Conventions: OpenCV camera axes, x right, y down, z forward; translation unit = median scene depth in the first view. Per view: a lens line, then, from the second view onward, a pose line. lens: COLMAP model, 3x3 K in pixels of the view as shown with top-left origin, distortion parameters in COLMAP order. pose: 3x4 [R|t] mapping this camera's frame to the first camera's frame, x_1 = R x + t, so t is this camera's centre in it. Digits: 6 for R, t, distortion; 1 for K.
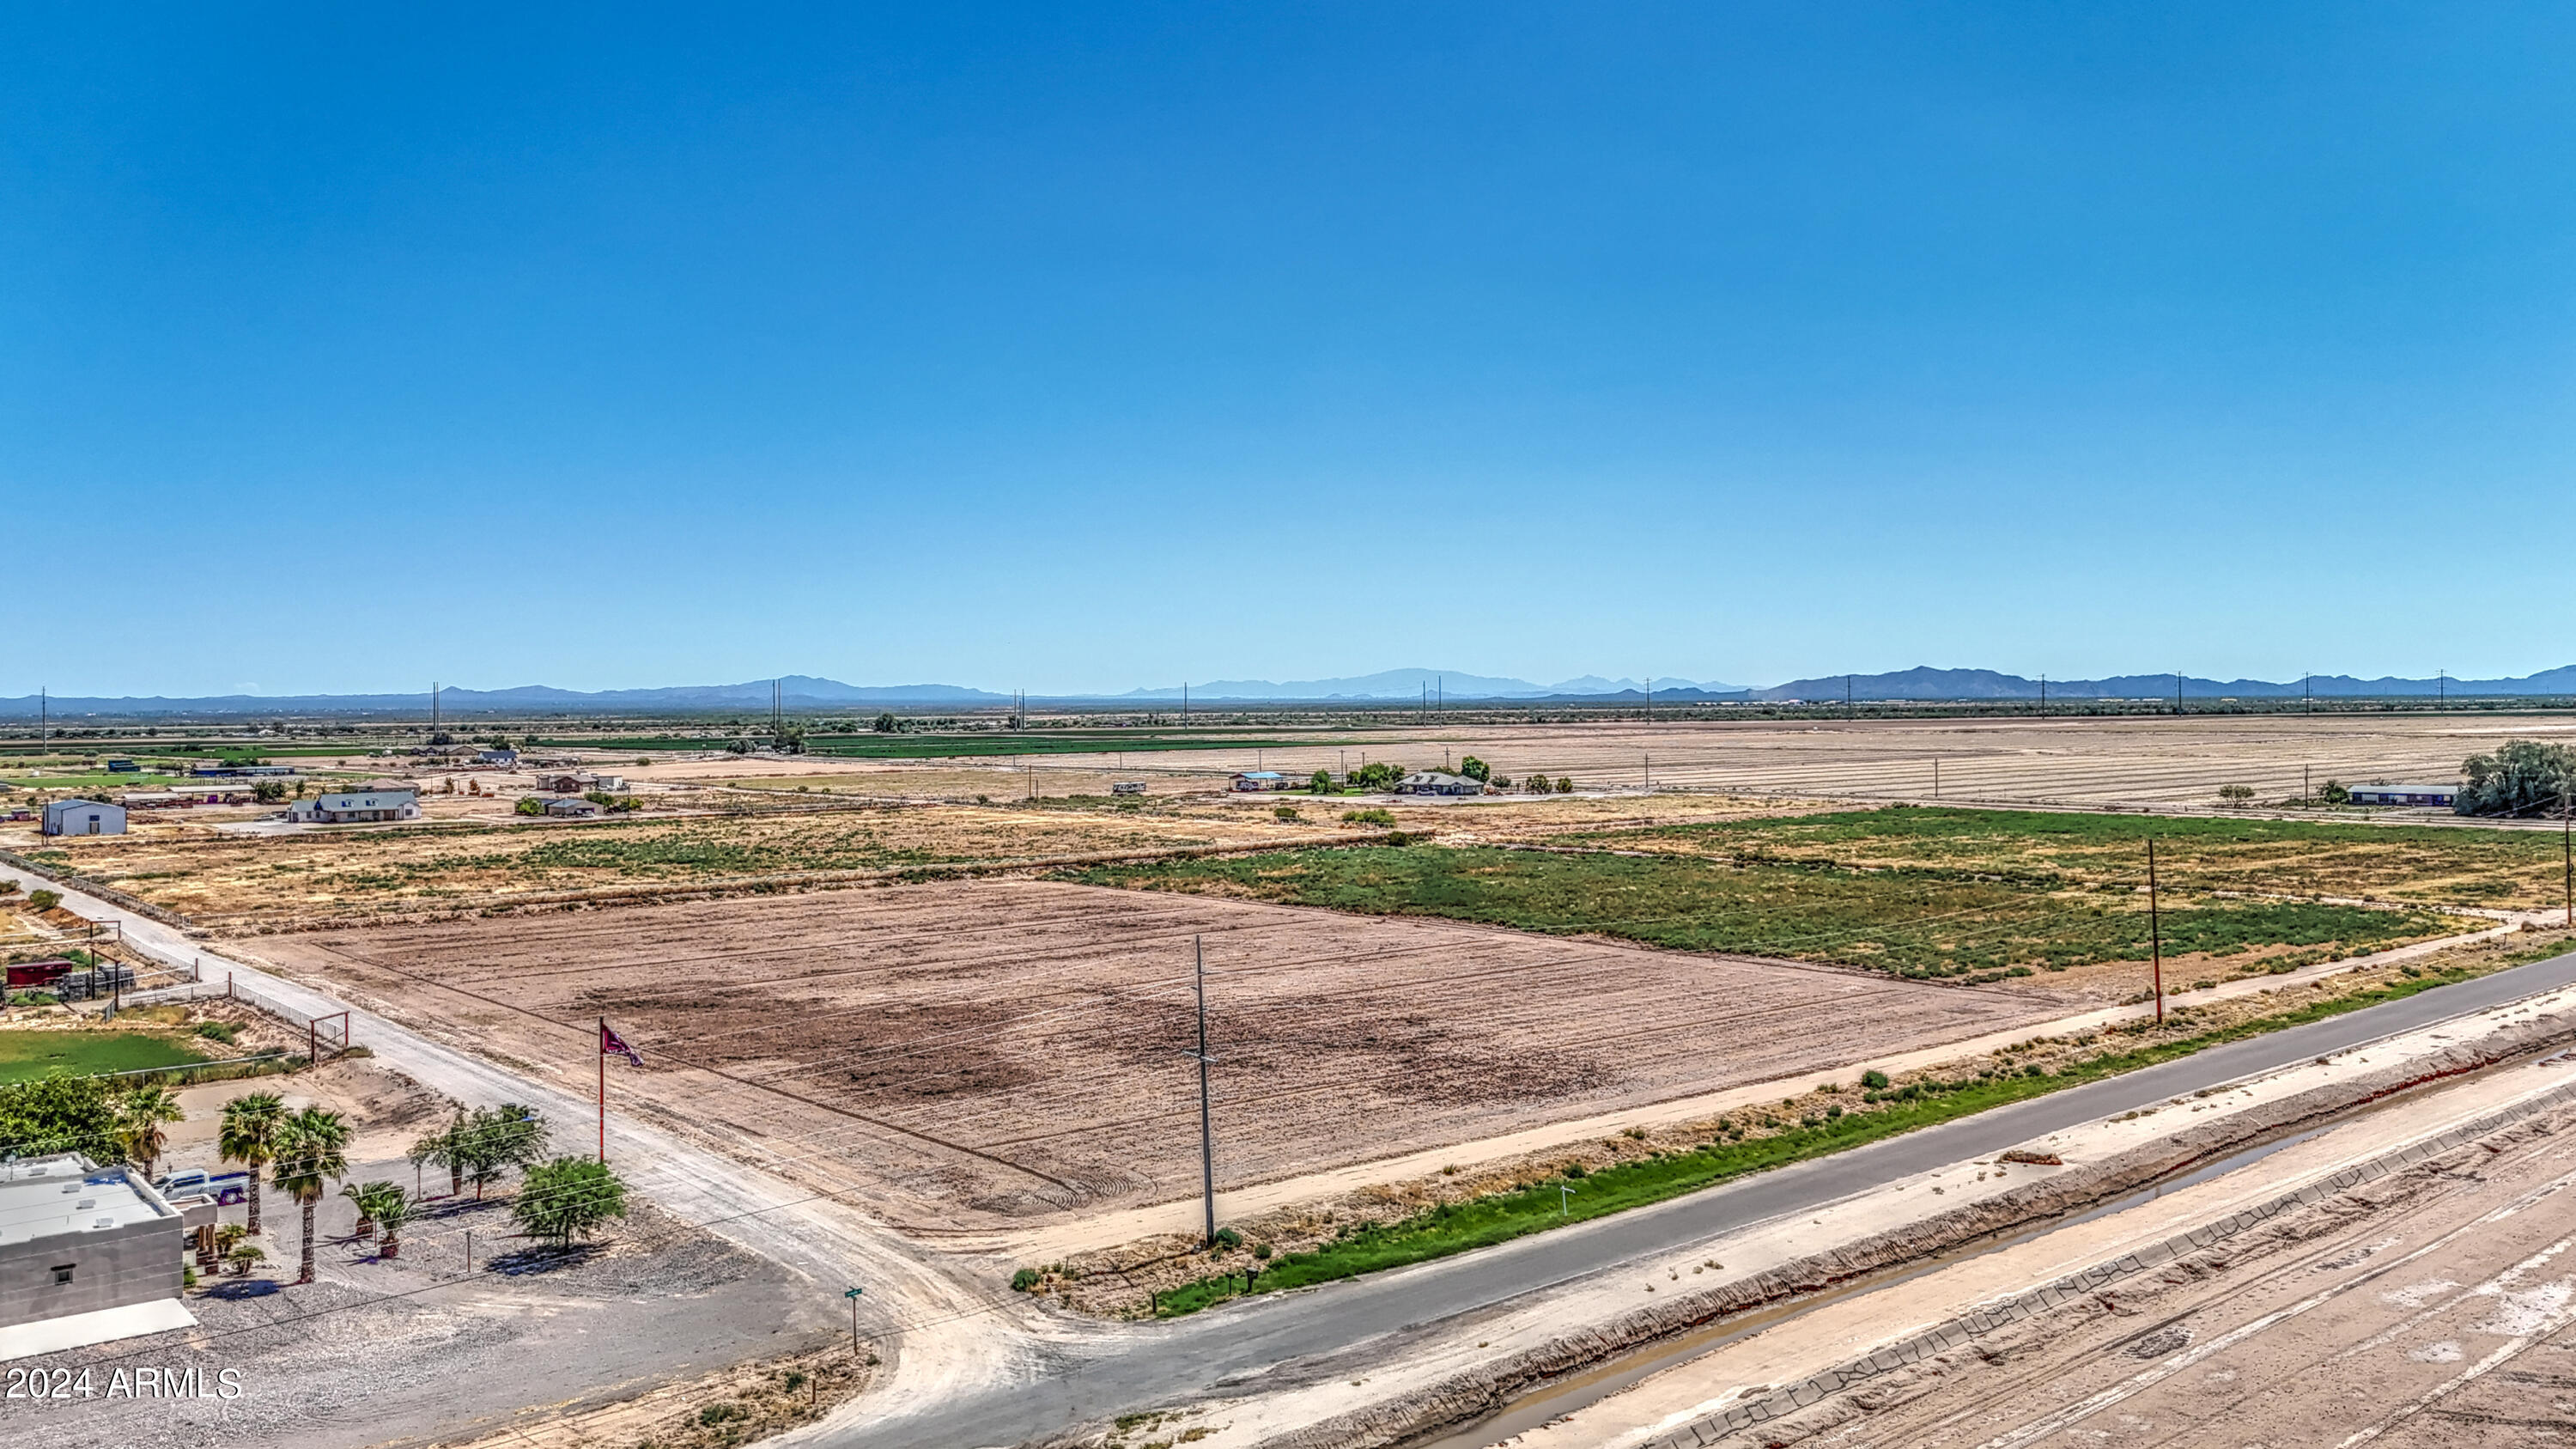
lens RADIAL K [[1939.9, 0, 1280.1], [0, 1939.9, 716.9], [0, 0, 1]] dist [0.068747, -0.063390]
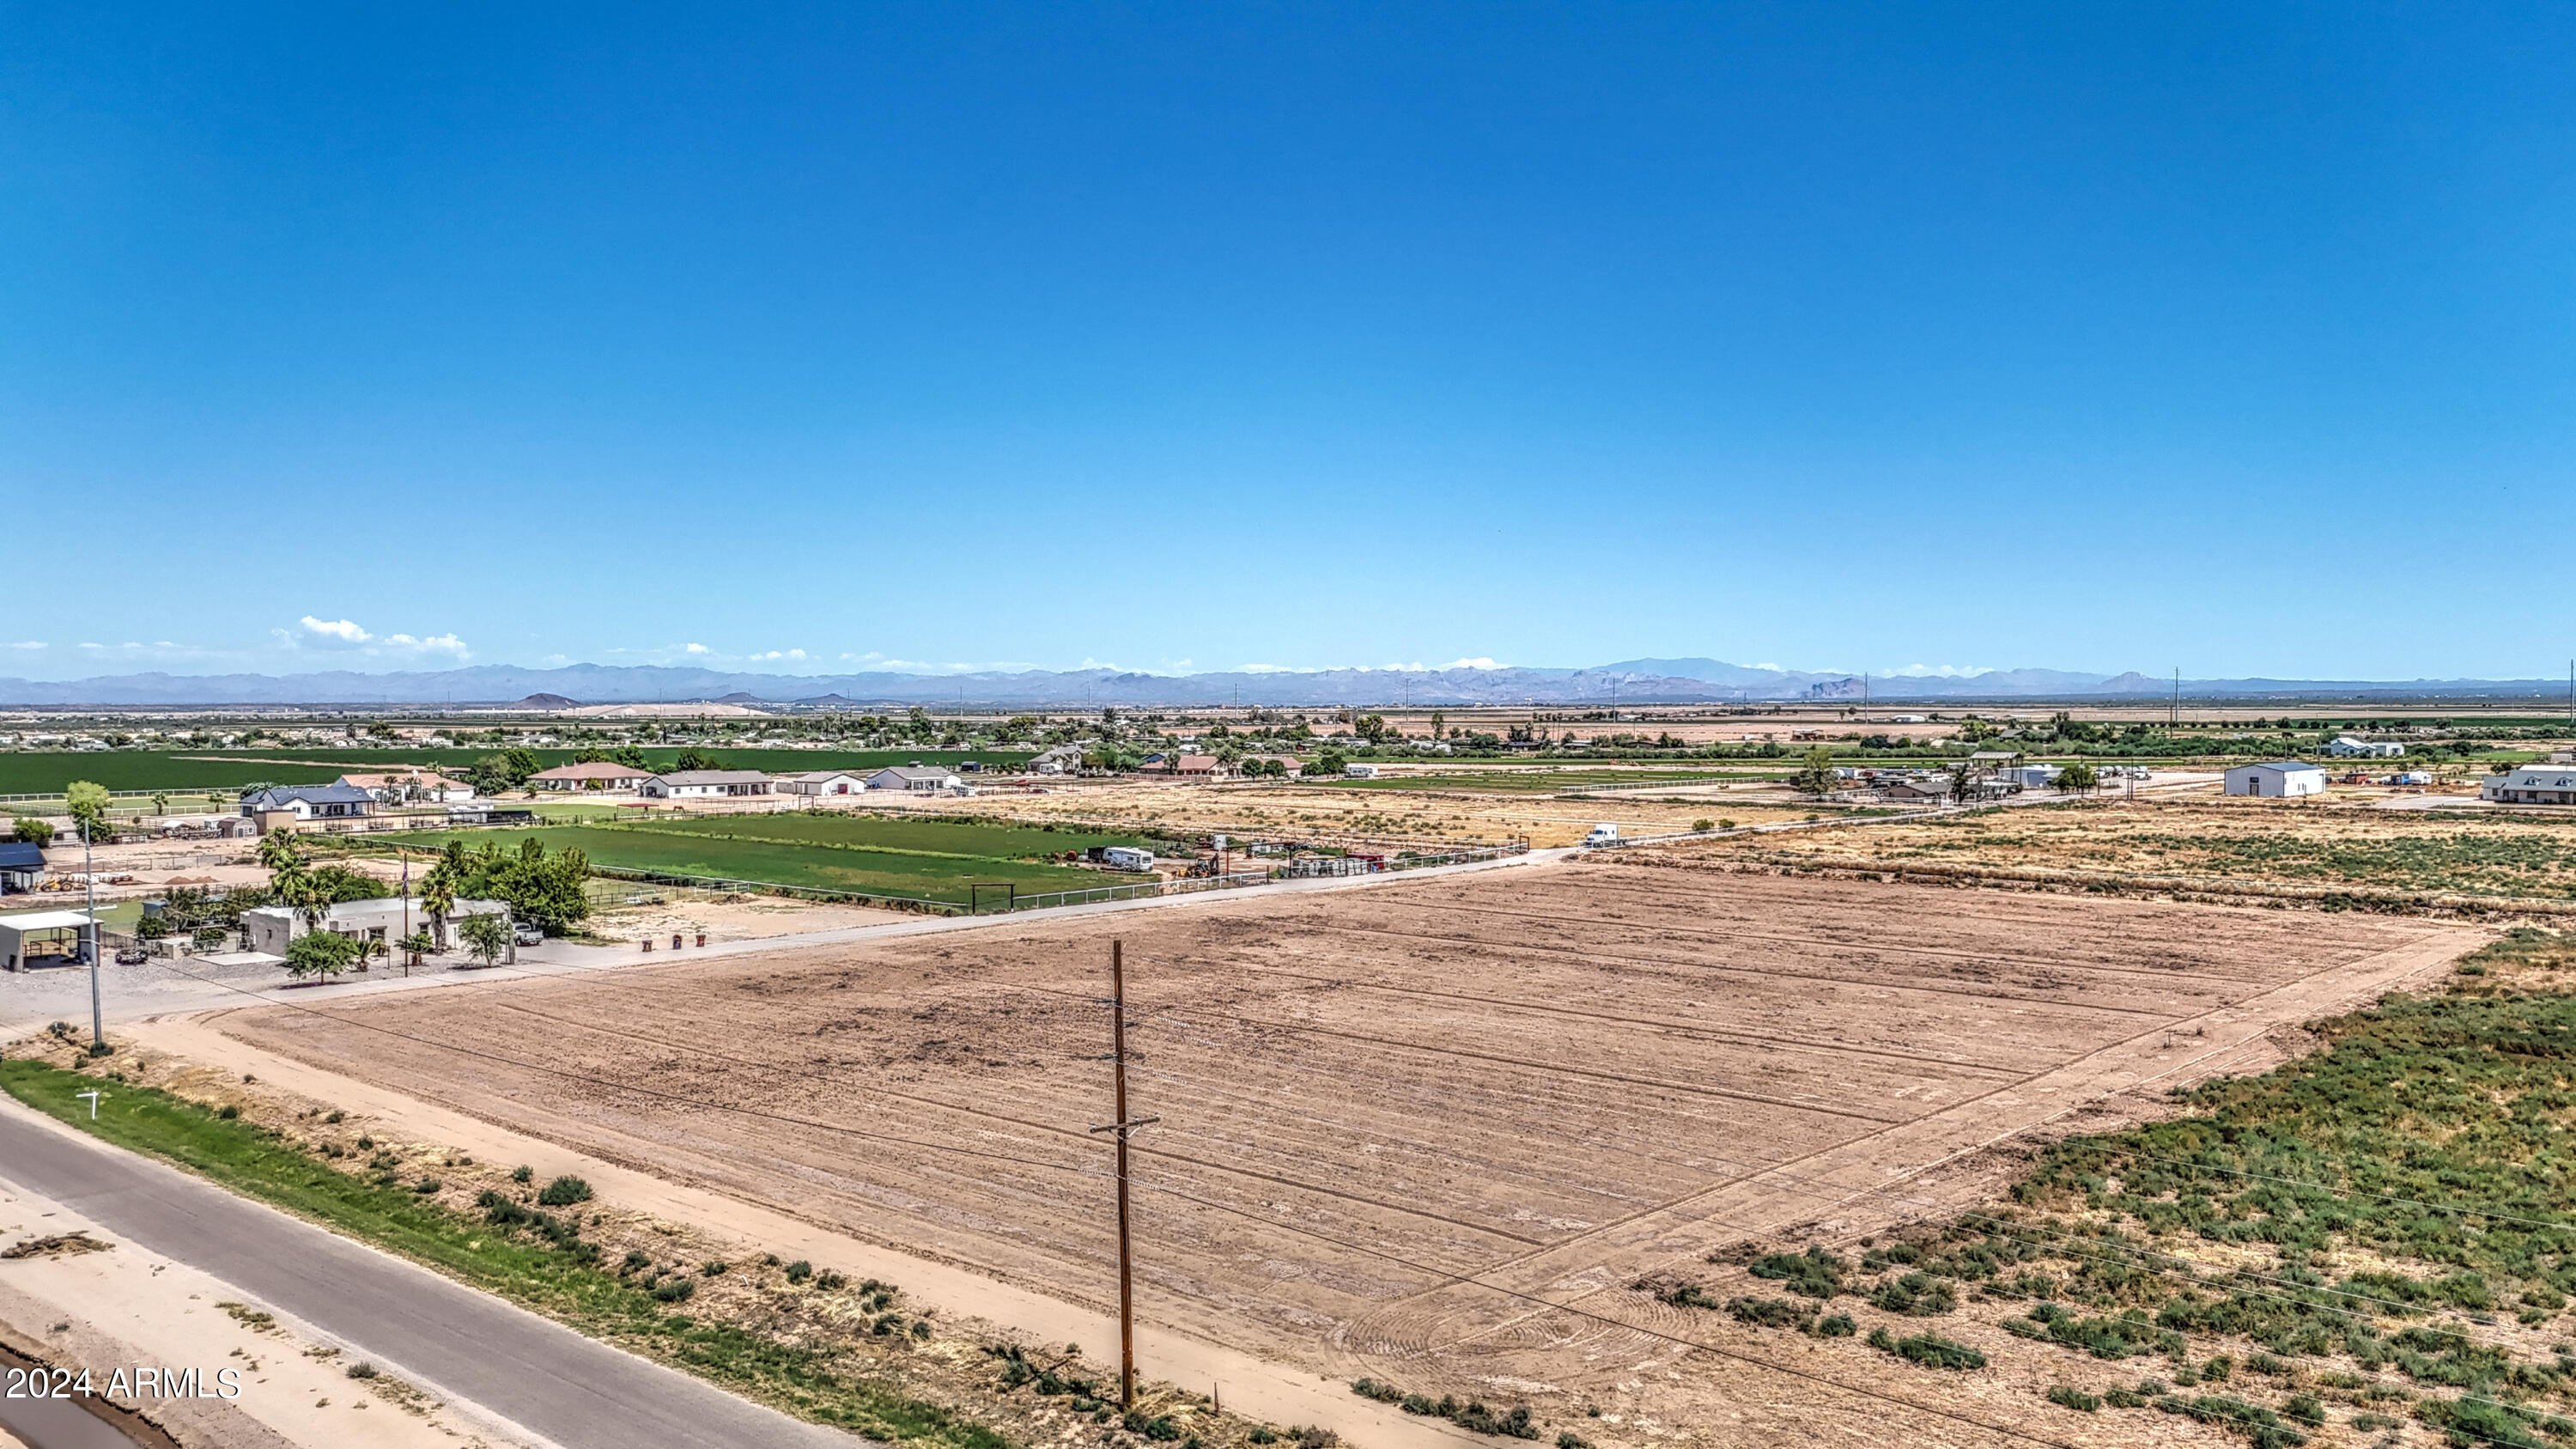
lens RADIAL K [[1905.6, 0, 1280.7], [0, 1905.6, 723.2], [0, 0, 1]] dist [0.071003, -0.065968]
pose [[0.137123, 0.022690, -0.990294, 0.796596], [-0.005323, 0.999740, 0.022169, 0.007207], [0.990540, 0.002231, 0.137208, 0.929359]]
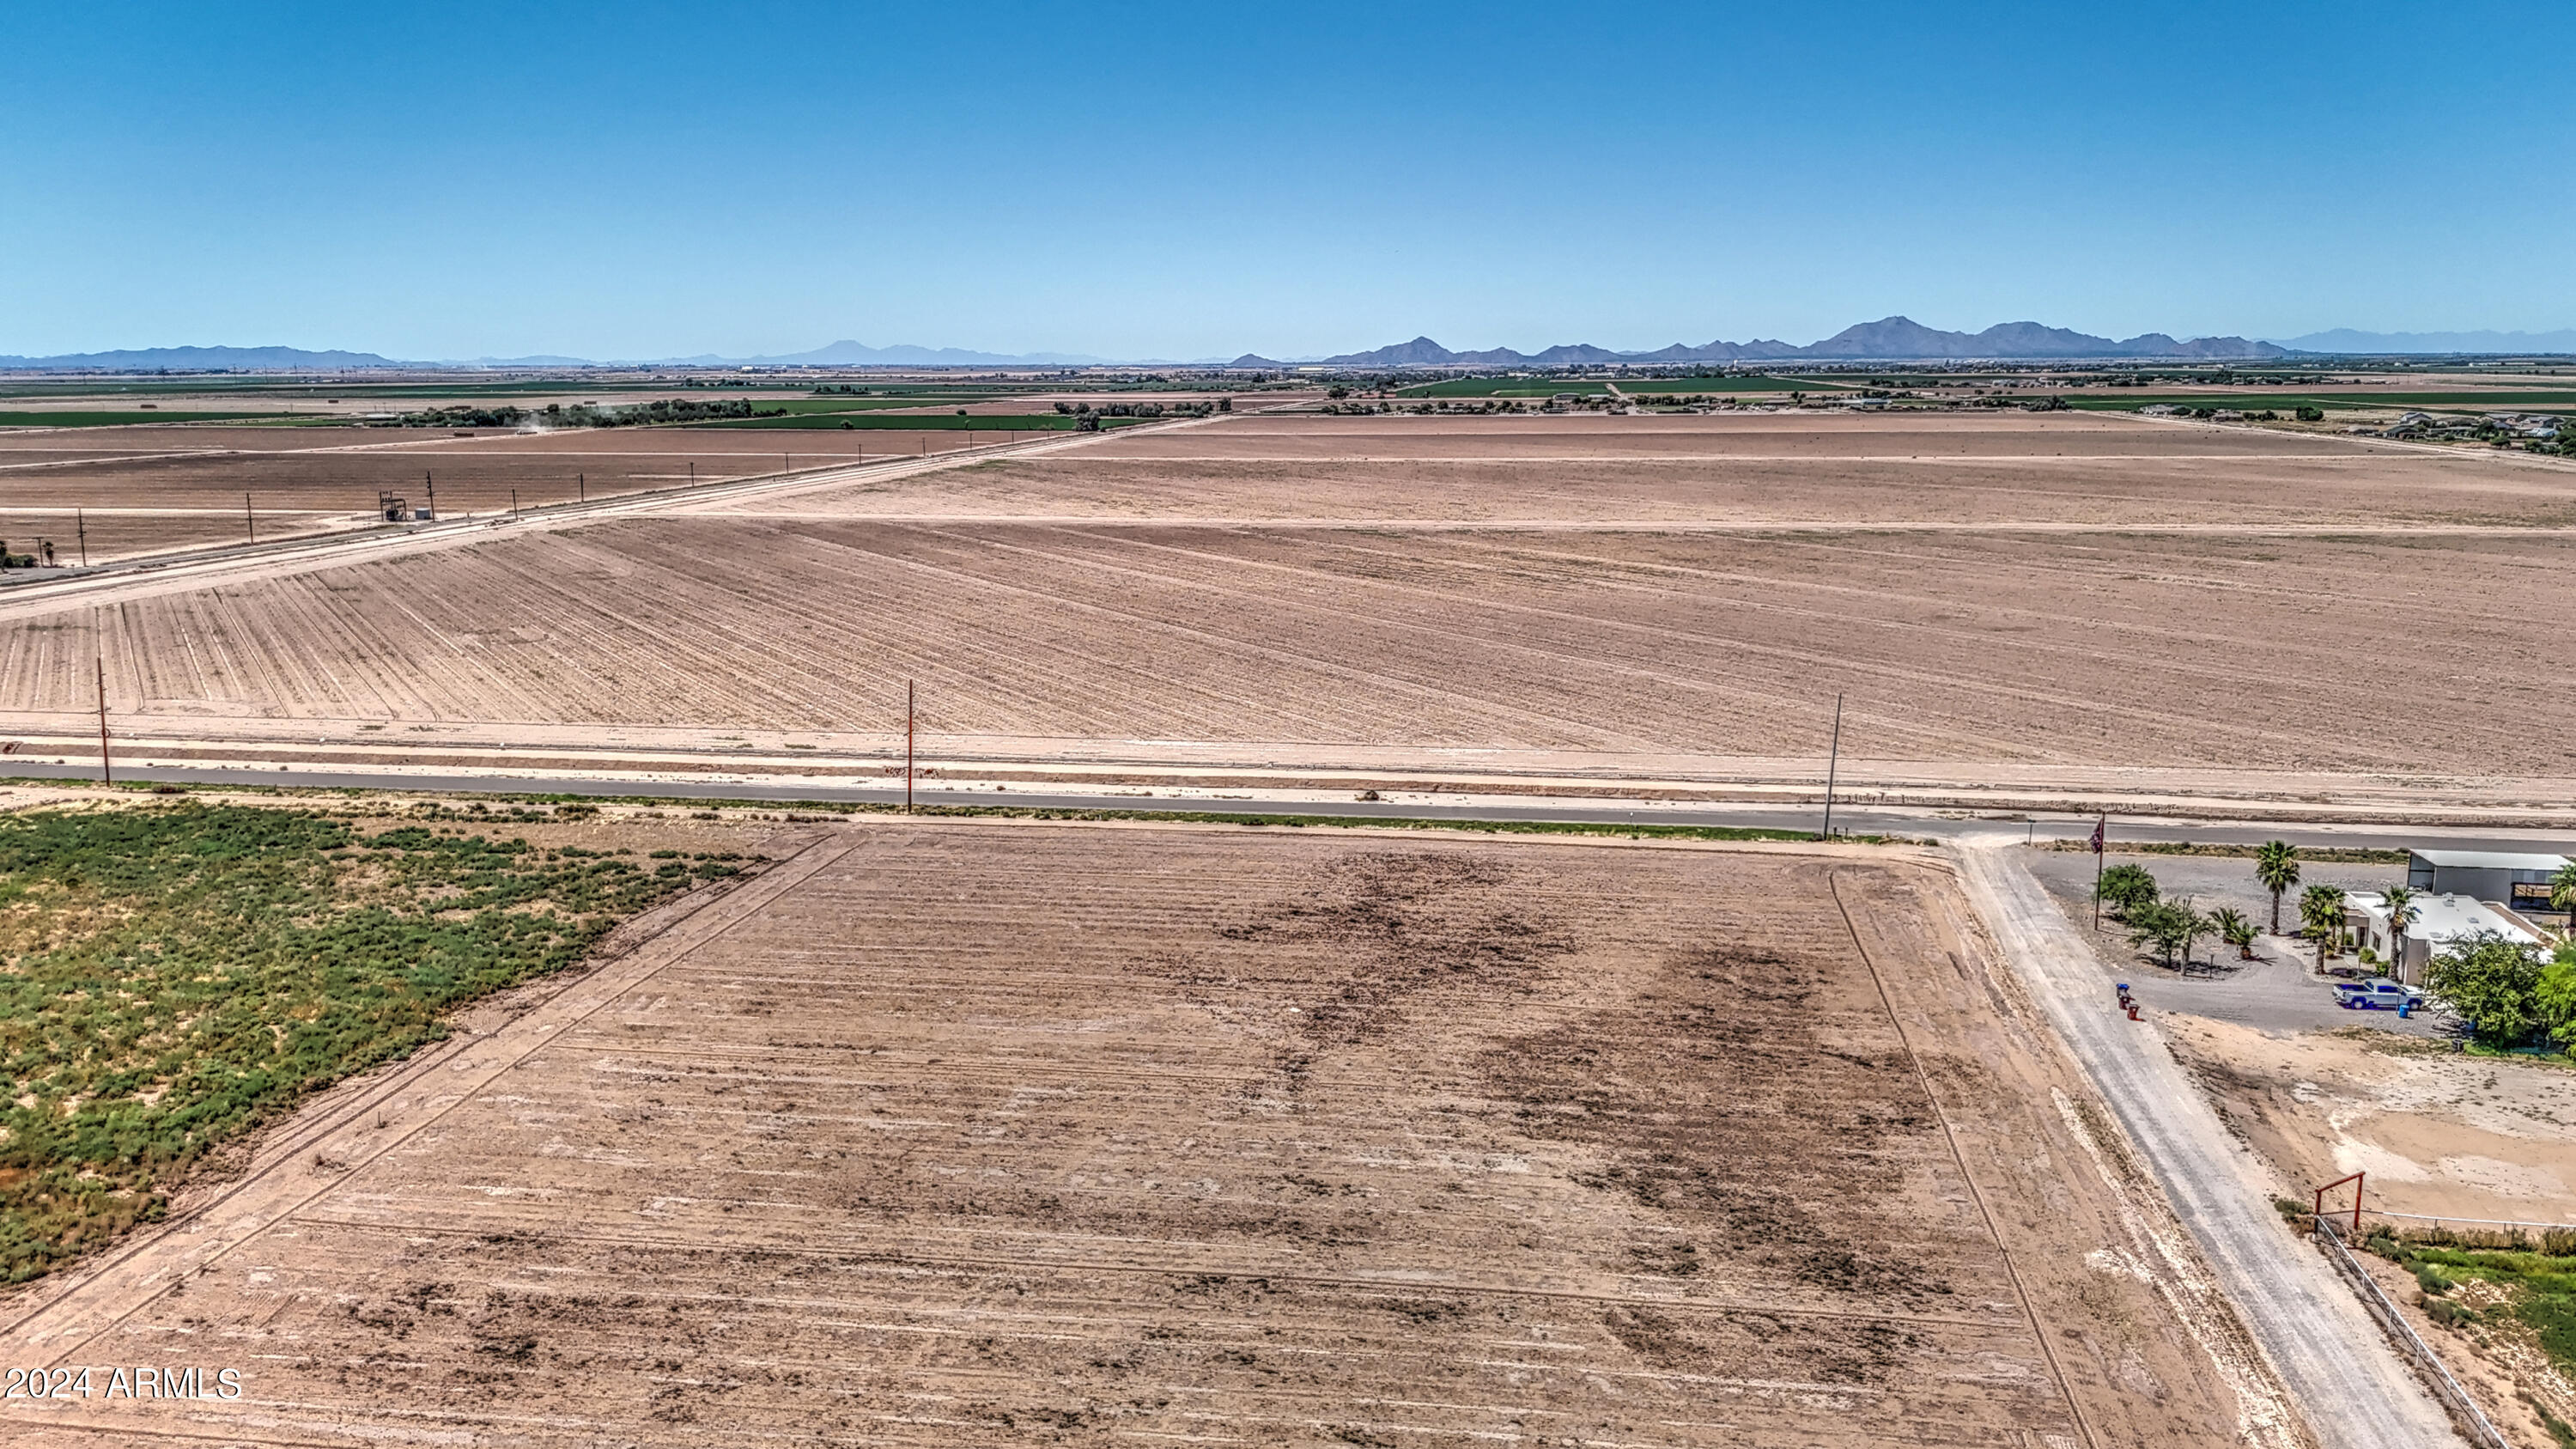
lens RADIAL K [[1939.9, 0, 1280.1], [0, 1939.9, 716.9], [0, 0, 1]] dist [0.068747, -0.063390]
pose [[-0.657197, -0.121073, 0.743931, -0.682356], [0.017320, 0.984327, 0.175498, -0.135247], [-0.753520, 0.128222, -0.644800, 1.587445]]
